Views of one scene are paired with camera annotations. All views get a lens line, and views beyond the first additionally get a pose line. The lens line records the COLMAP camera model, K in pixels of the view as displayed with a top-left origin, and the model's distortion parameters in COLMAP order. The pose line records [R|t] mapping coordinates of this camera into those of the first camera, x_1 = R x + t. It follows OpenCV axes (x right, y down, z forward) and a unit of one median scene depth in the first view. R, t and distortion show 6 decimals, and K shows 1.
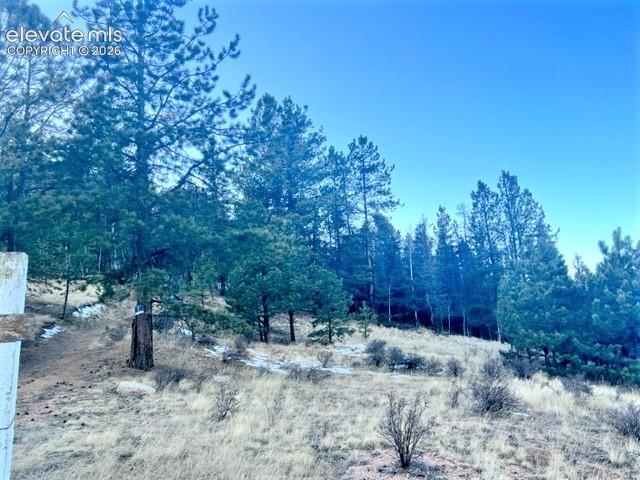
lens RADIAL K [[480.9, 0, 319.9], [0, 480.9, 254.6], [0, 0, 1]] dist [0.005893, 0.002577]
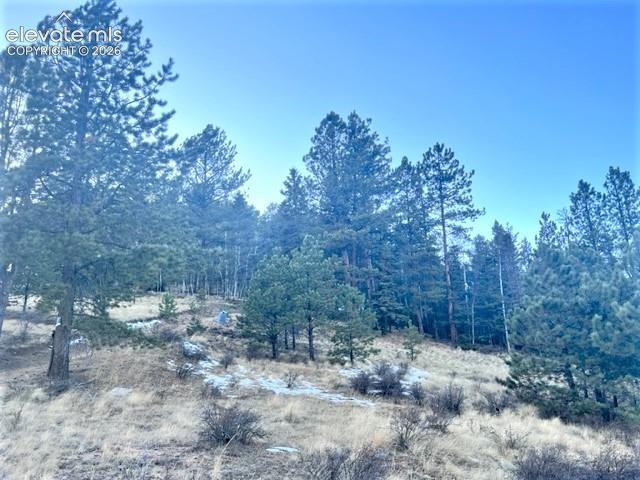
lens RADIAL K [[487.5, 0, 320.0], [0, 487.5, 240.0], [0, 0, 1]] dist [-0.003285, -0.001160]
pose [[0.951784, -0.042124, -0.303862, 0.153279], [0.020216, 0.996987, -0.074888, 0.008502], [0.306101, 0.065134, 0.949768, 0.039171]]
